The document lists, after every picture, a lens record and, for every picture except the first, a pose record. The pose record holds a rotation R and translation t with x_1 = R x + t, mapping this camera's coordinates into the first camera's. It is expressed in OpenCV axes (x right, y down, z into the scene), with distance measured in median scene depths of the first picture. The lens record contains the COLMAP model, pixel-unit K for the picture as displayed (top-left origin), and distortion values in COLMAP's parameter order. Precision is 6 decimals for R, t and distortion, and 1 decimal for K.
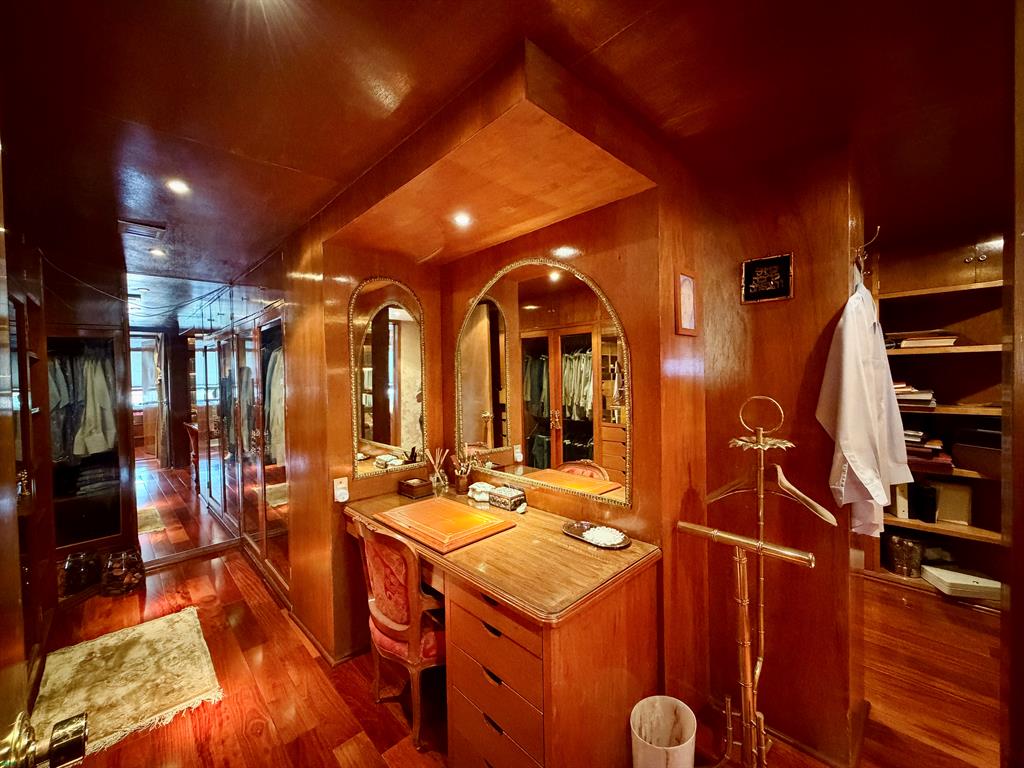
lens RADIAL K [[409.3, 0, 511.8], [0, 409.3, 382.5], [0, 0, 1]] dist [0.001577, 0.000377]
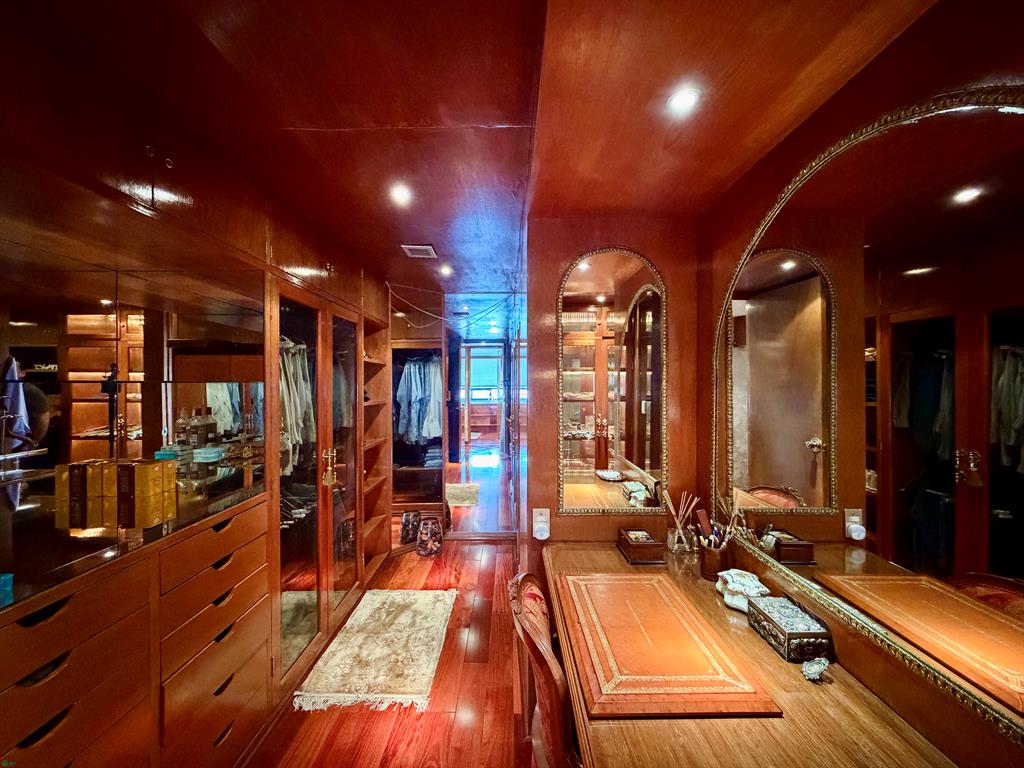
lens RADIAL K [[409.3, 0, 510.1], [0, 409.3, 383.1], [0, 0, 1]] dist [0.001577, 0.000377]
pose [[0.722020, 0.020689, -0.691563, 0.078538], [-0.027315, 0.999626, 0.001387, -0.009746], [0.691333, 0.017889, 0.722315, 0.356472]]
